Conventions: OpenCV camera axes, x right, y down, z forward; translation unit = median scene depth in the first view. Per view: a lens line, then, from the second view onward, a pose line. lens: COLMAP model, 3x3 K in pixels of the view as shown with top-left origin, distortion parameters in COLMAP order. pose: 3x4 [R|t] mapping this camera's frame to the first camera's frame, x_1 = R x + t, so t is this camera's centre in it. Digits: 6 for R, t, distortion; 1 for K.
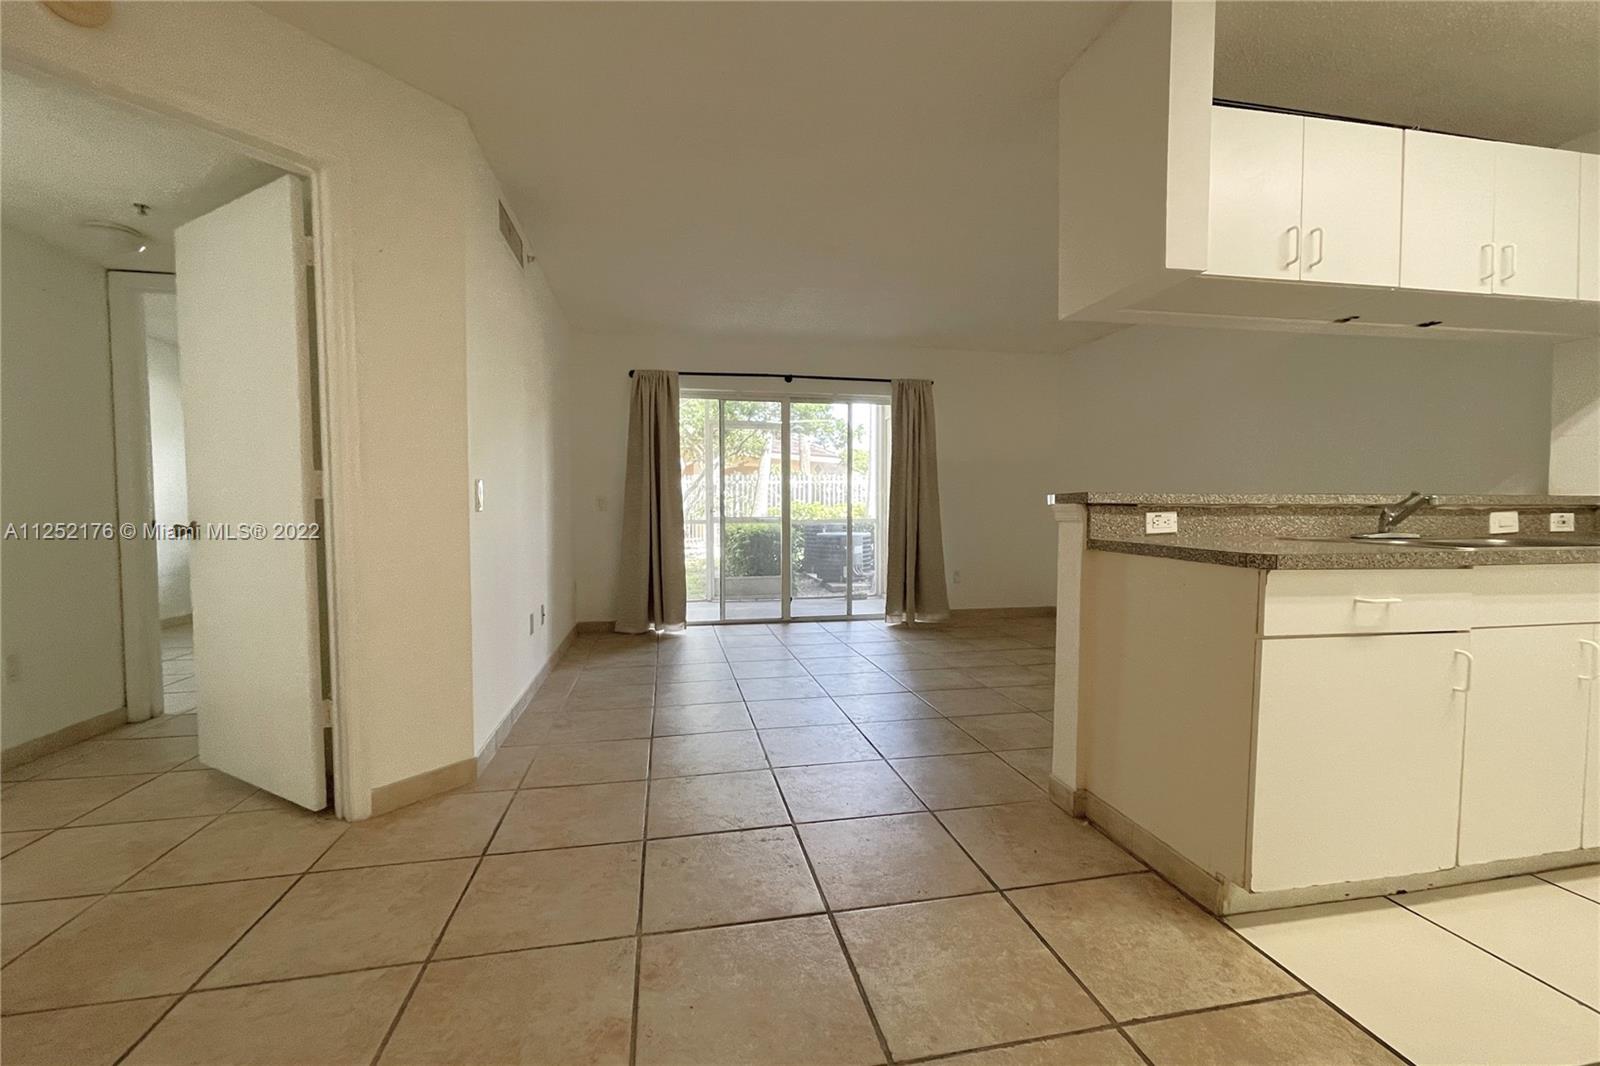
lens RADIAL K [[666.3, 0, 800.0], [0, 666.3, 533.0], [0, 0, 1]] dist [-0.004106, 0.006129]
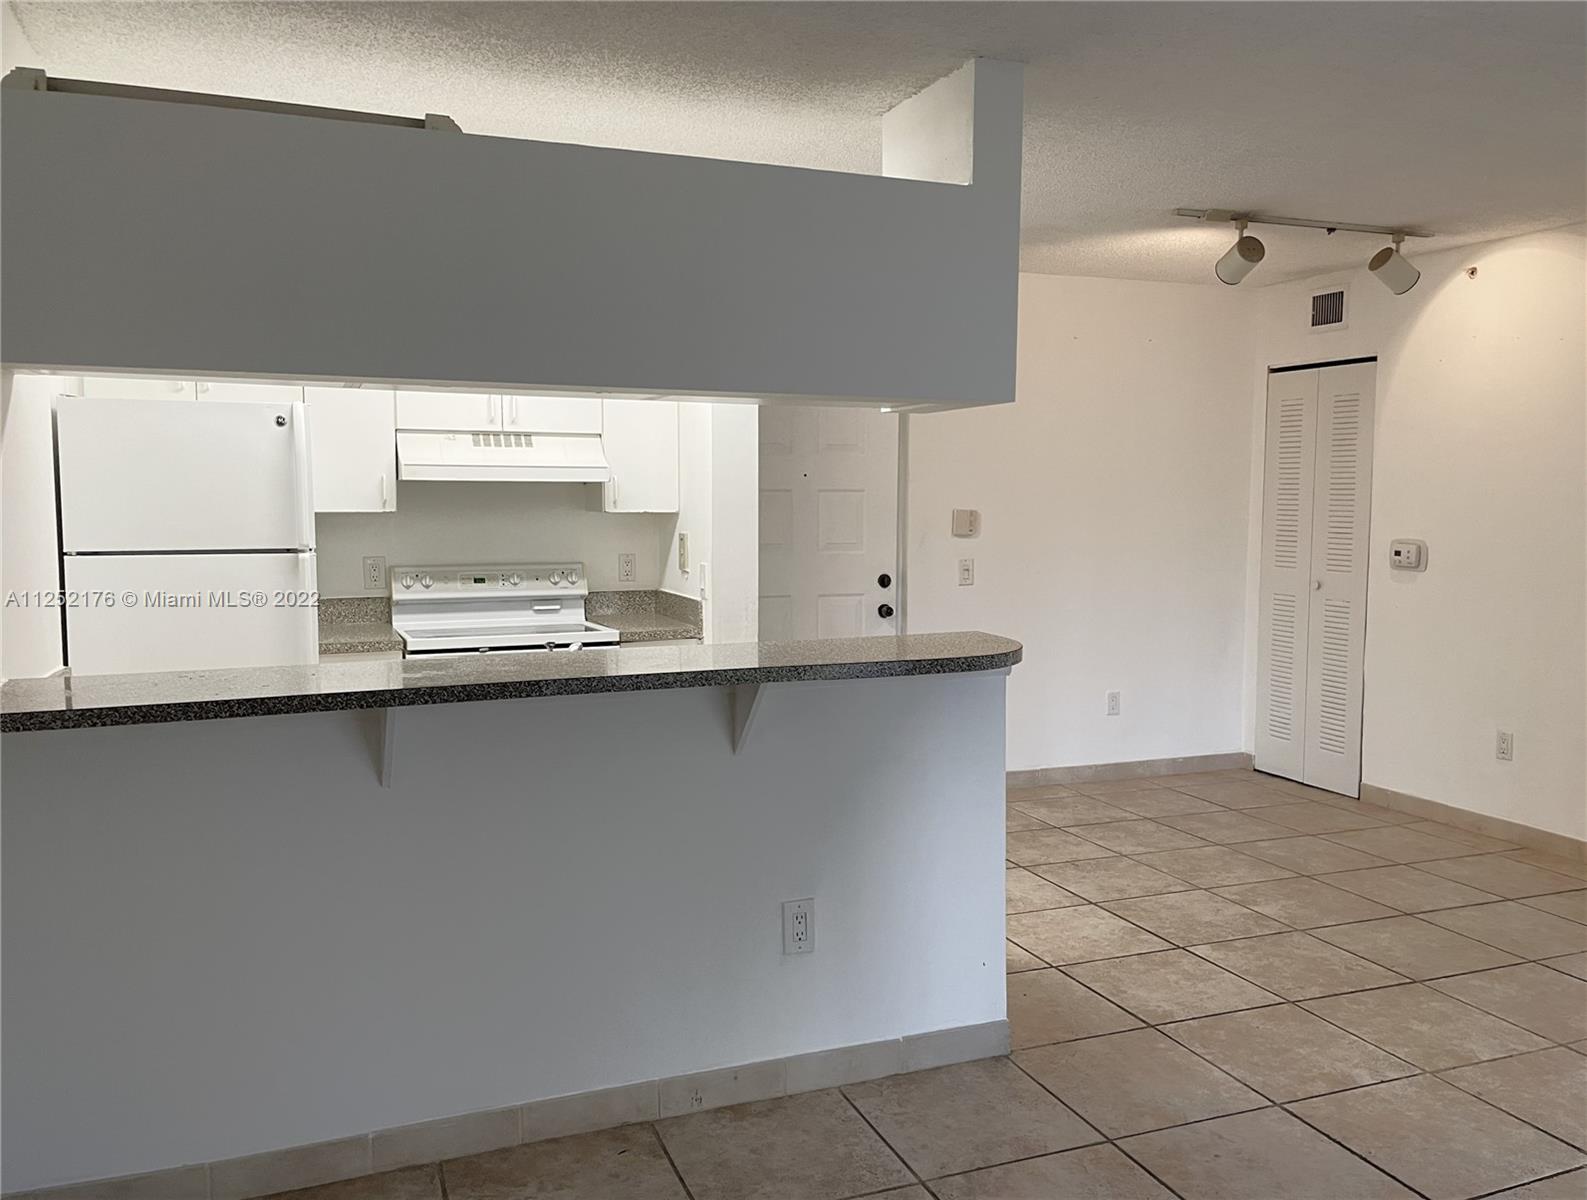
lens RADIAL K [[1242.4, 0, 793.5], [0, 1242.4, 600.0], [0, 0, 1]] dist [0.003446, 0.000721]
pose [[-0.985737, 0.018343, -0.167289, 0.840755], [-0.001426, 0.993096, 0.117295, -0.258100], [0.168285, 0.115860, -0.978906, 2.277258]]
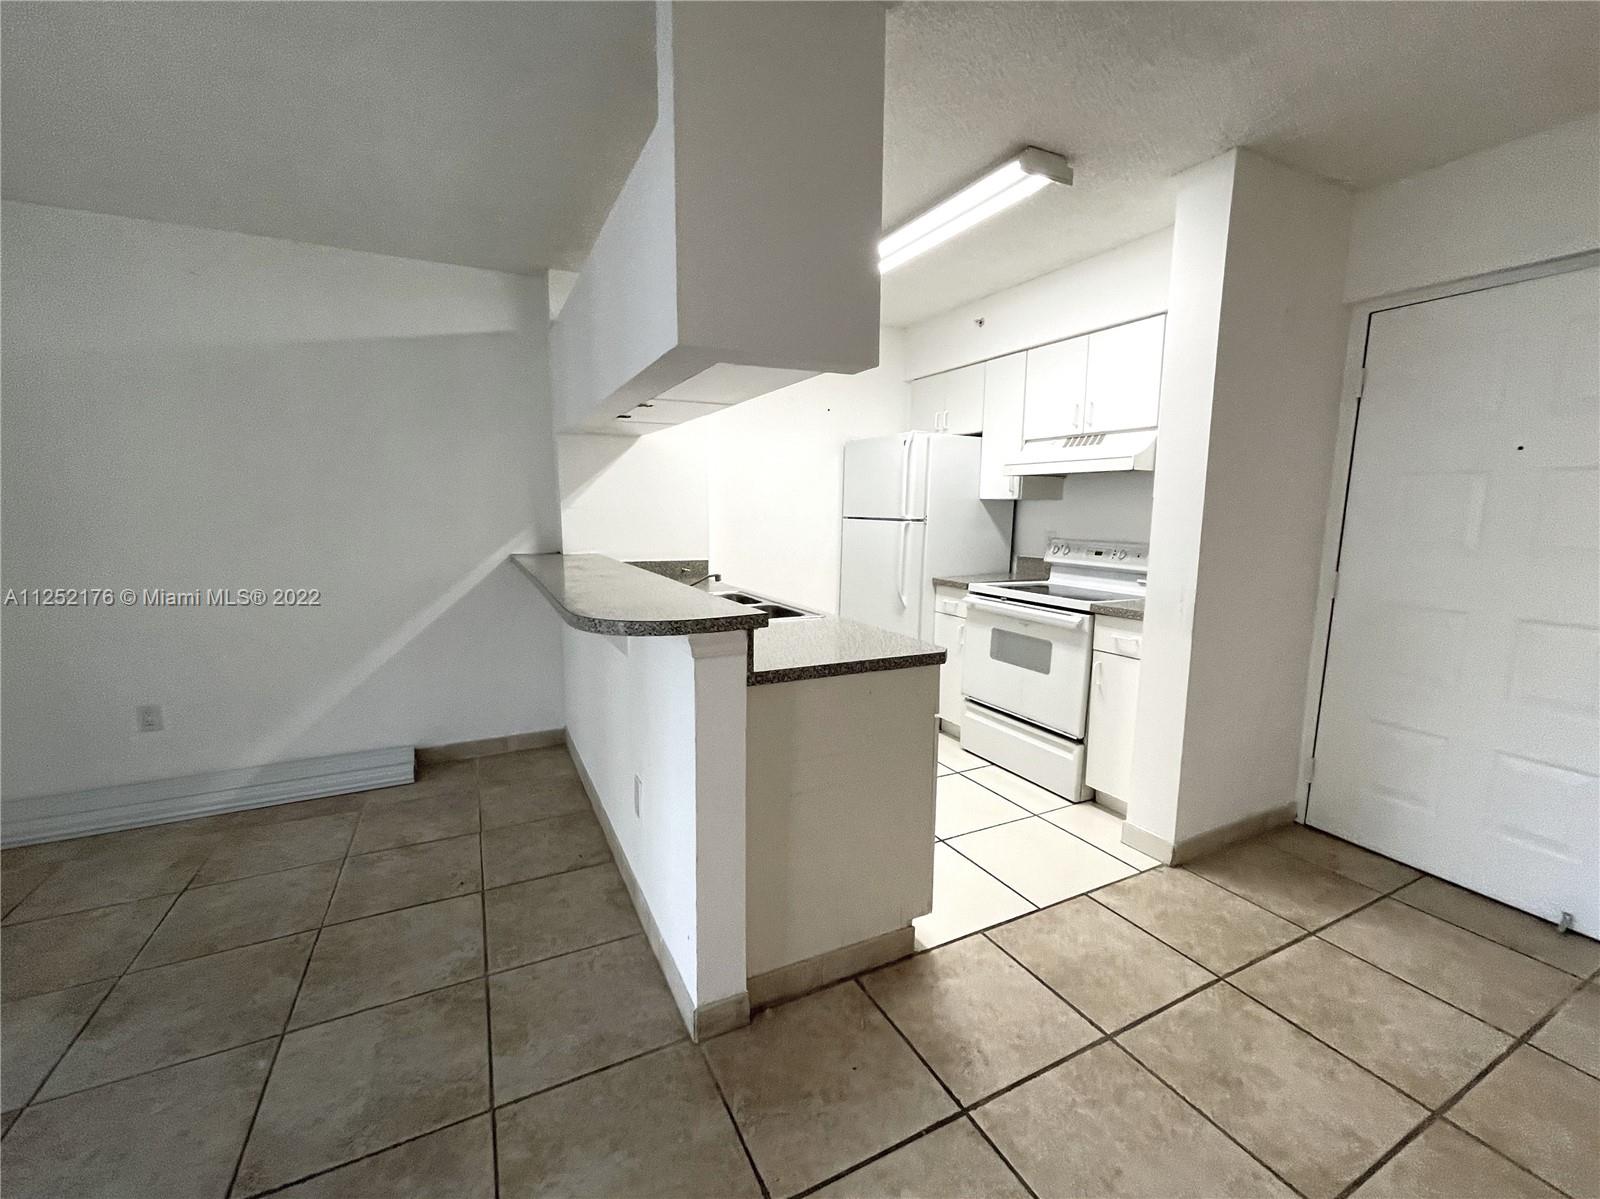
lens RADIAL K [[661.6, 0, 800.0], [0, 661.6, 599.5], [0, 0, 1]] dist [0.000094, -0.000041]
pose [[-0.266046, -0.134686, 0.954505, -0.266793], [0.027387, 0.988735, 0.147149, -0.169440], [-0.963571, 0.065290, -0.259360, 1.065399]]
